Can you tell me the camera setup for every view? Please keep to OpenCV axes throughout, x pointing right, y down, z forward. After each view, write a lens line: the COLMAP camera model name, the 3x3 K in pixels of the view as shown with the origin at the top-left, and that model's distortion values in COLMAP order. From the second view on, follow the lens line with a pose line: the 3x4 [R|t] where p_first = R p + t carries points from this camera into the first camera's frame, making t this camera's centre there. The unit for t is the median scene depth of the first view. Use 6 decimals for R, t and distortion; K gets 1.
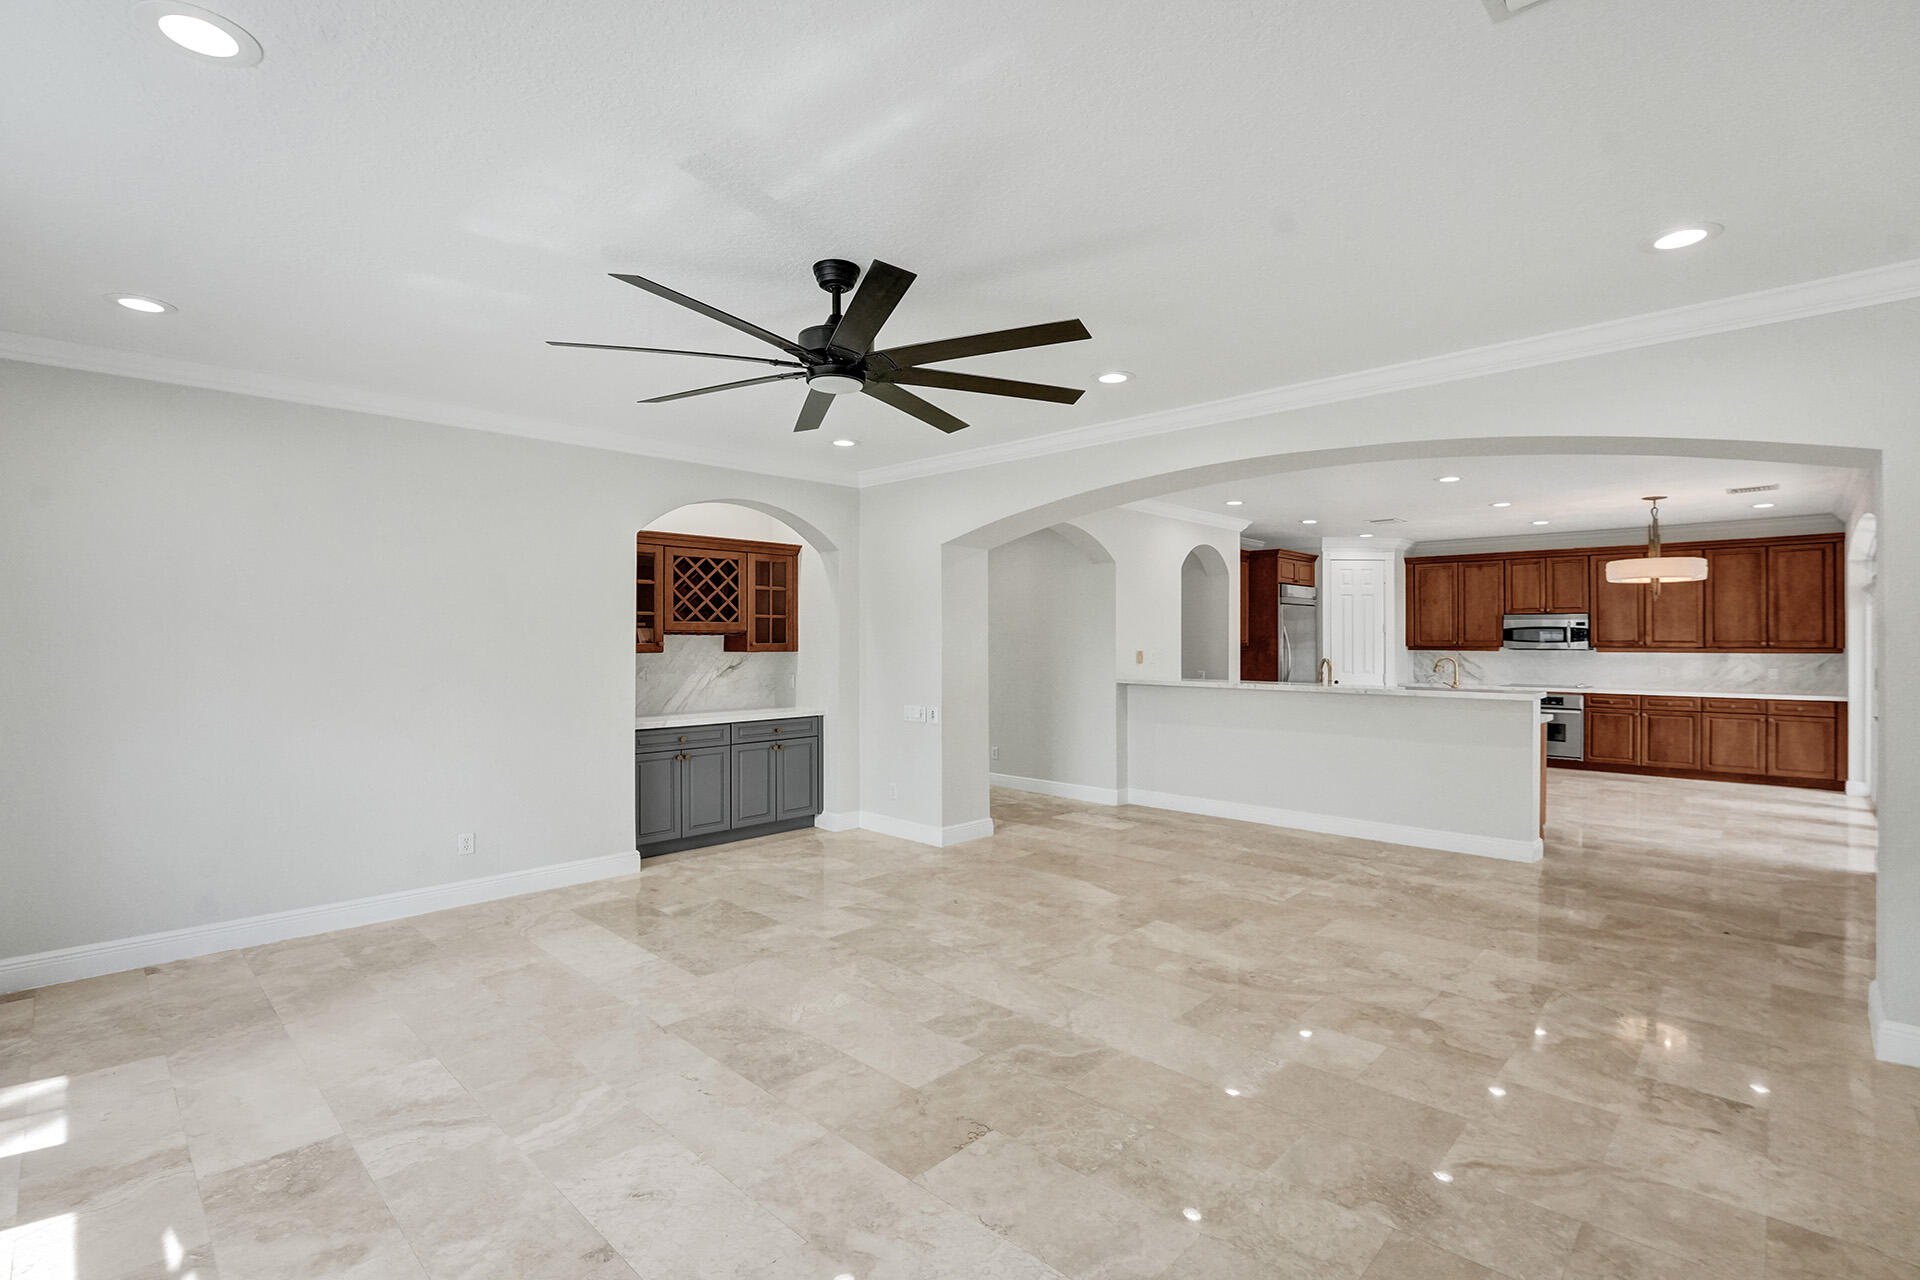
lens RADIAL K [[881.8, 0, 964.2], [0, 881.8, 637.5], [0, 0, 1]] dist [-0.025414, 0.000677]
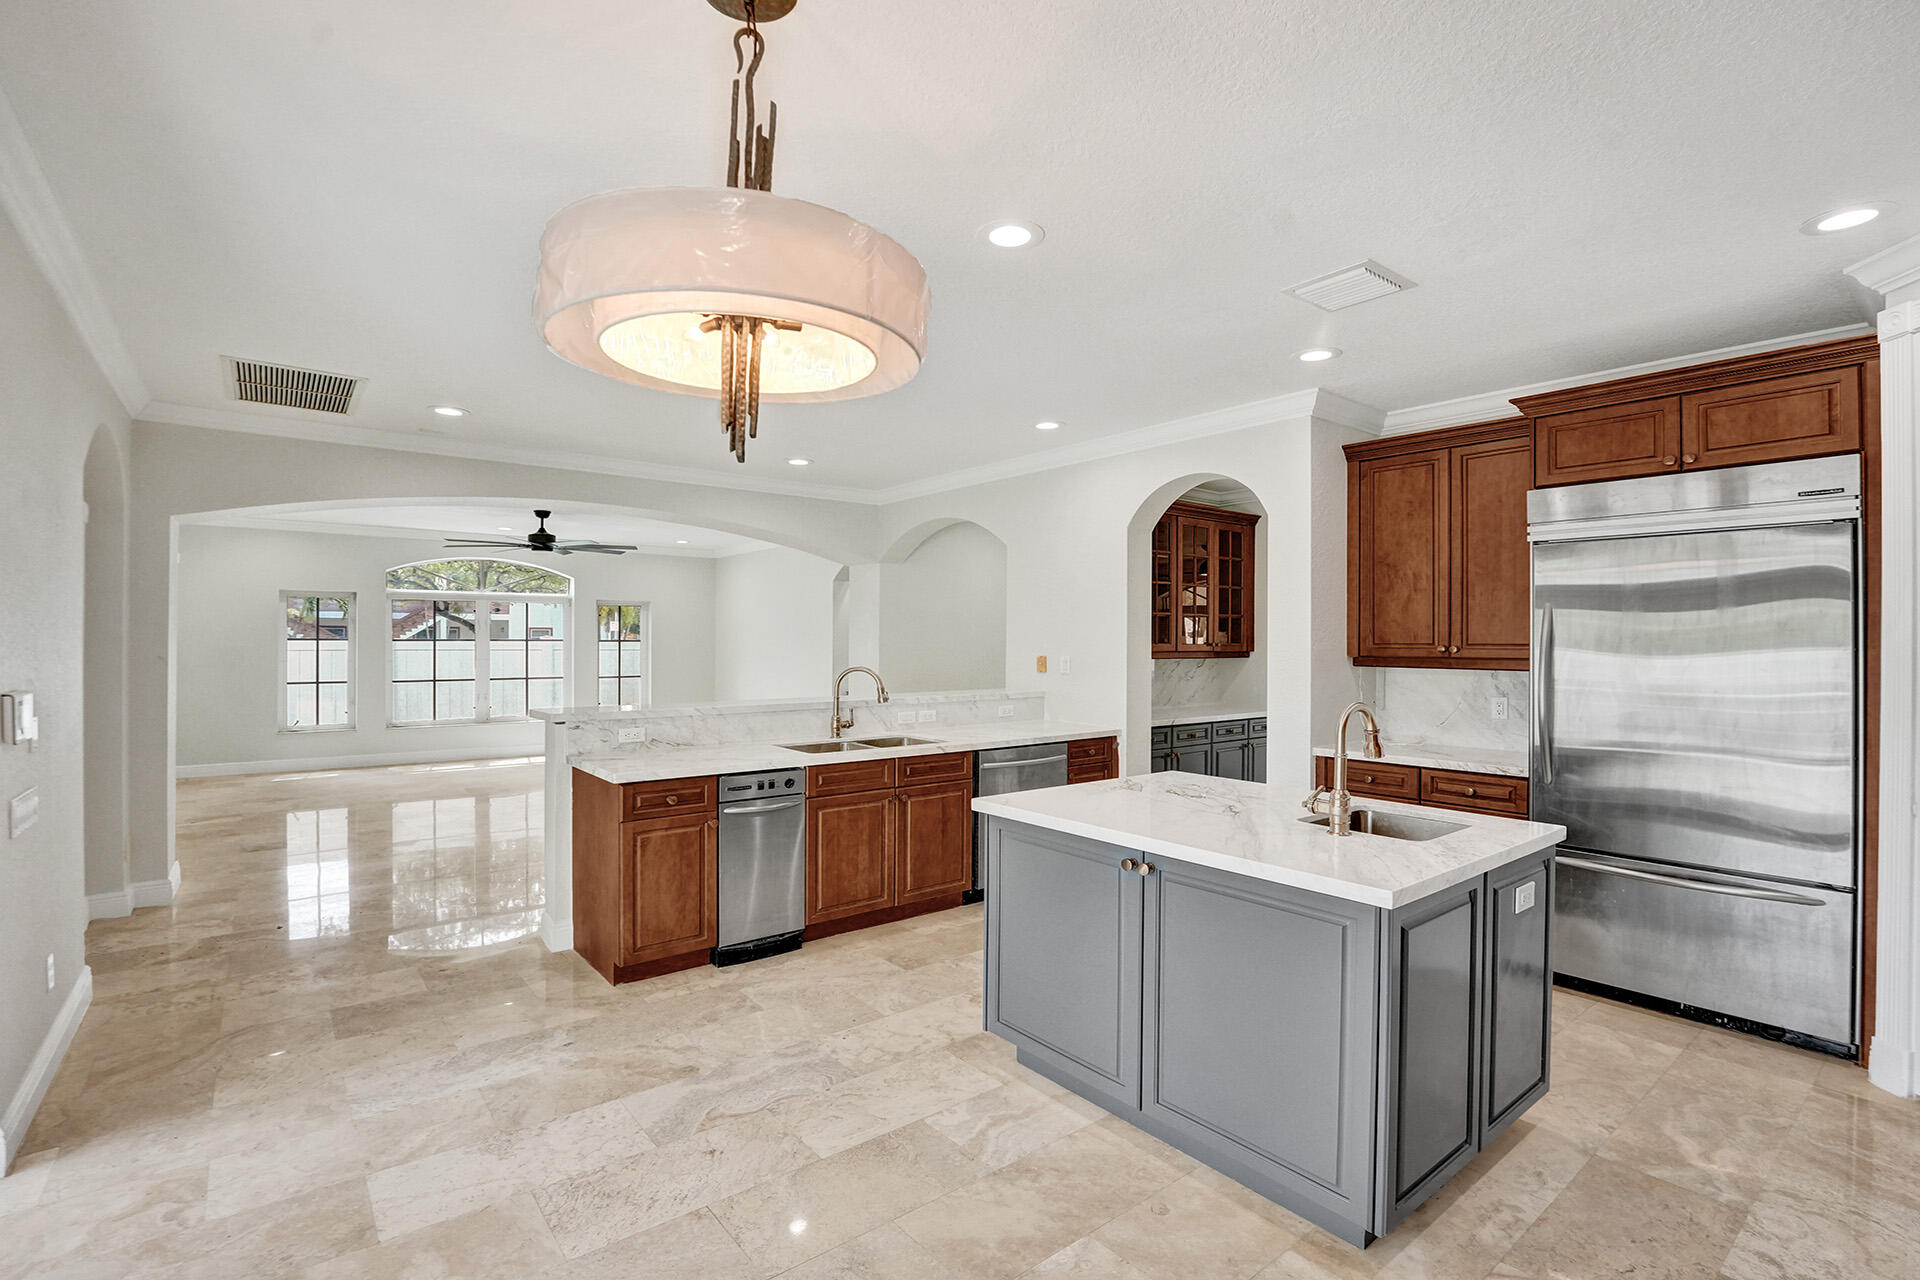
lens RADIAL K [[888.0, 0, 958.8], [0, 888.0, 625.4], [0, 0, 1]] dist [-0.027700, 0.000919]
pose [[-0.132854, -0.017082, -0.990988, 0.831473], [-0.003311, 0.999854, -0.016791, 0.002410], [0.991130, 0.001051, -0.132891, 0.890177]]
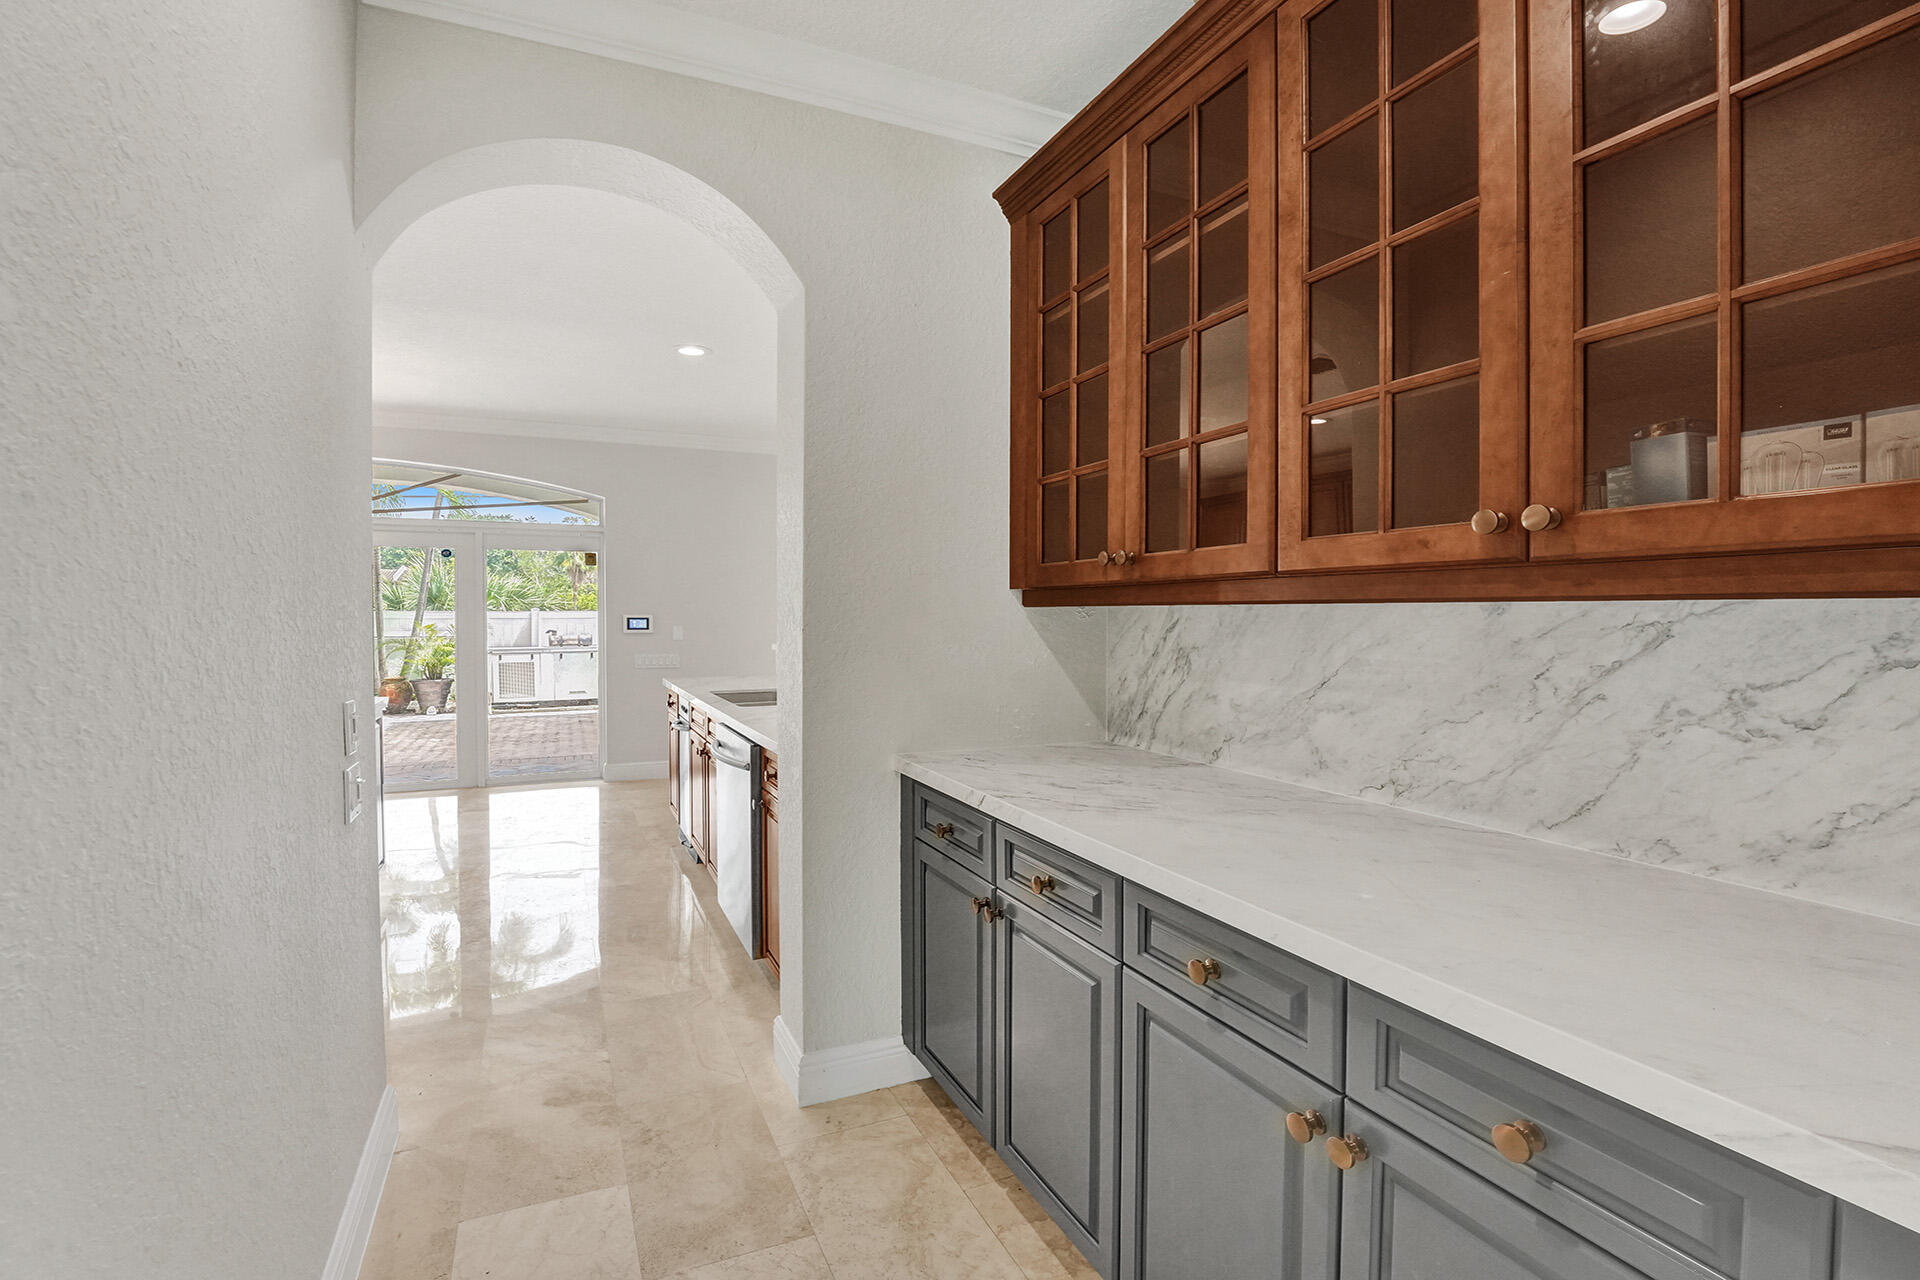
lens RADIAL K [[888.0, 0, 958.8], [0, 888.0, 625.4], [0, 0, 1]] dist [-0.027700, 0.000919]
pose [[-0.930221, -0.008357, 0.366904, 0.073031], [-0.004247, 0.999919, 0.012008, 0.019390], [-0.366975, 0.009612, -0.930181, 1.159294]]
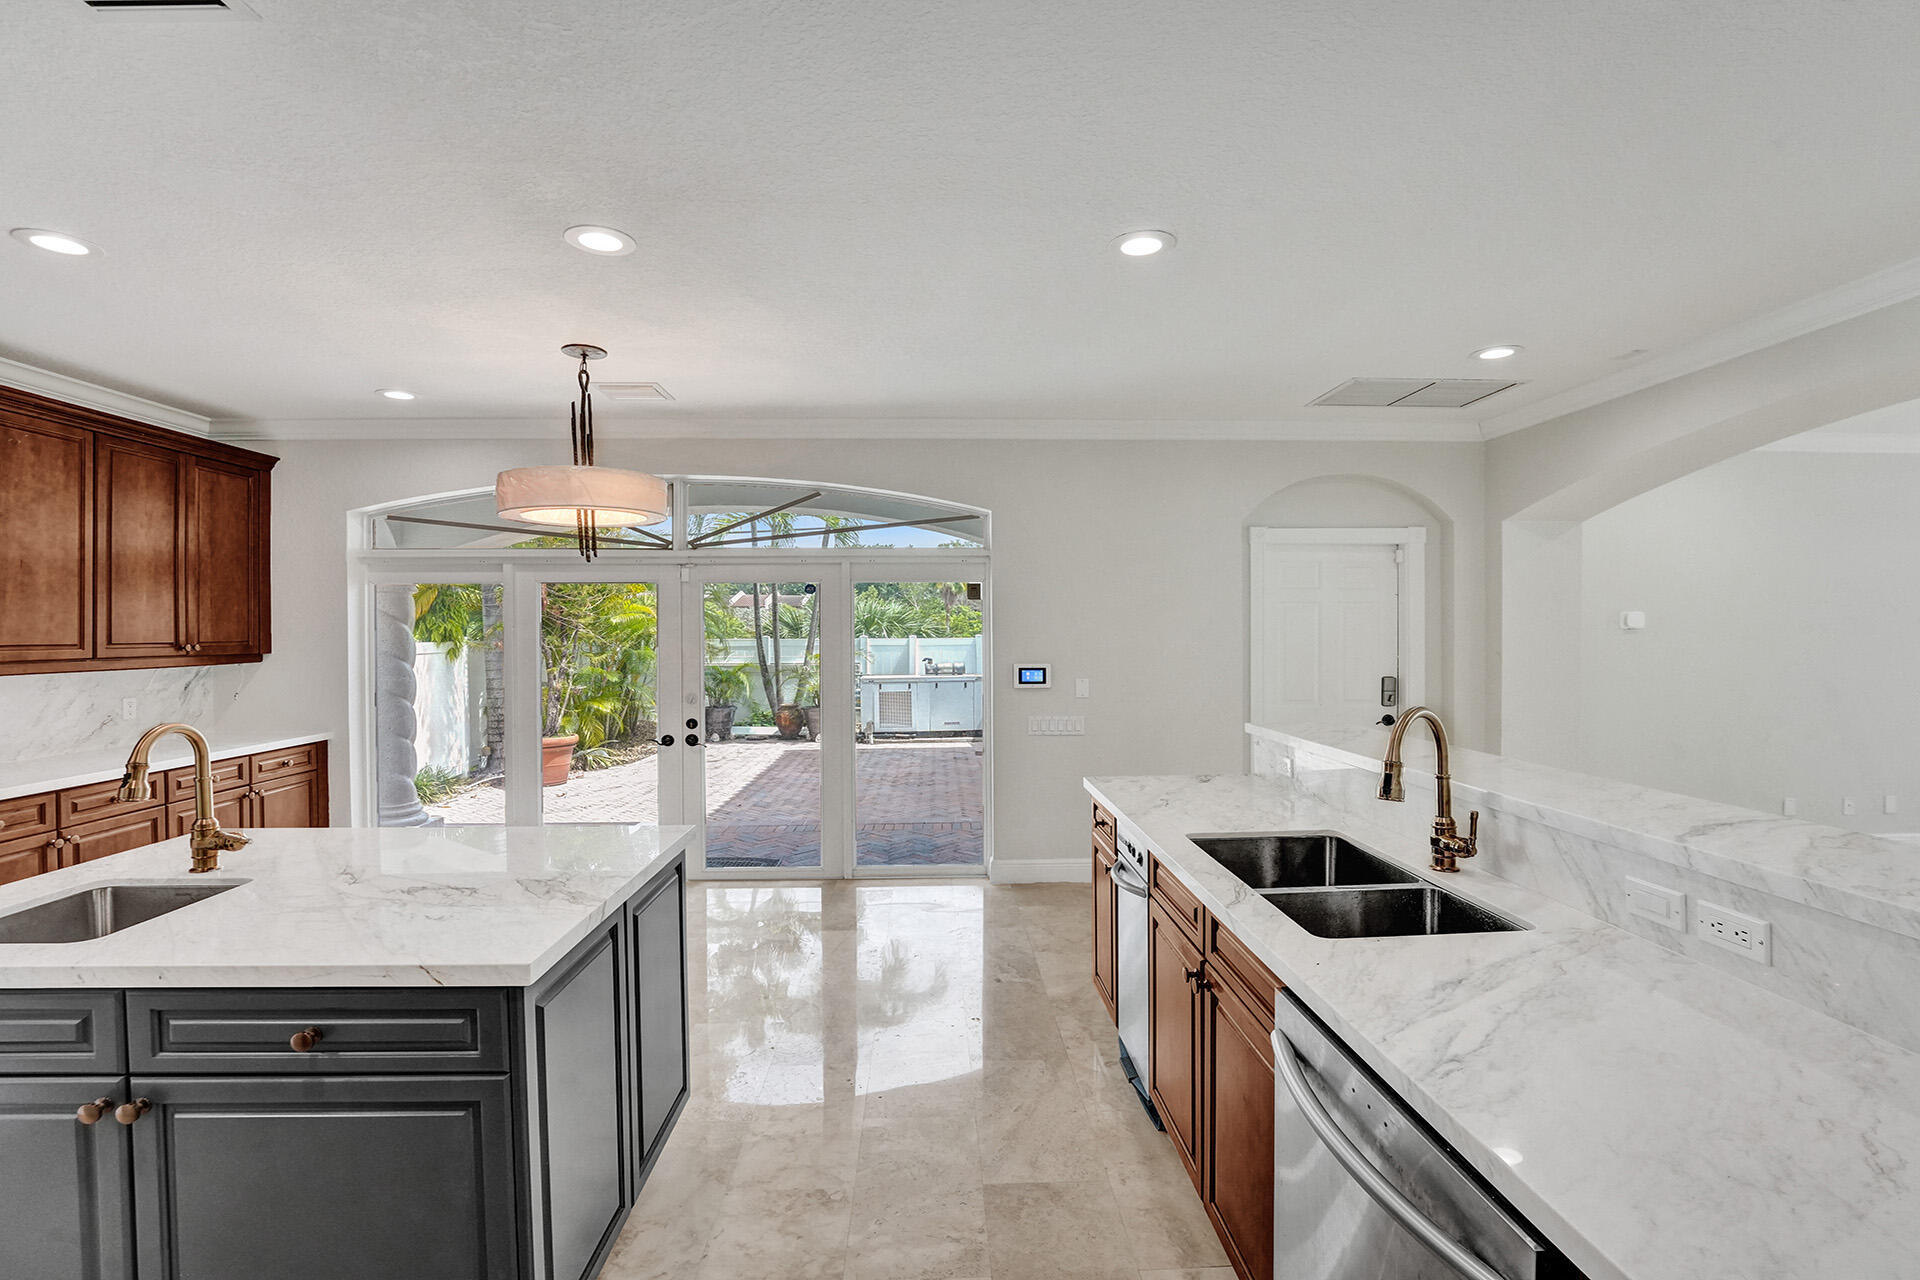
lens RADIAL K [[875.1, 0, 967.7], [0, 875.1, 637.2], [0, 0, 1]] dist [-0.027785, 0.000321]
pose [[-0.722965, -0.002072, 0.690881, 0.244667], [0.003514, 0.999972, 0.006676, -0.000596], [-0.690875, 0.007254, -0.722937, 0.993689]]
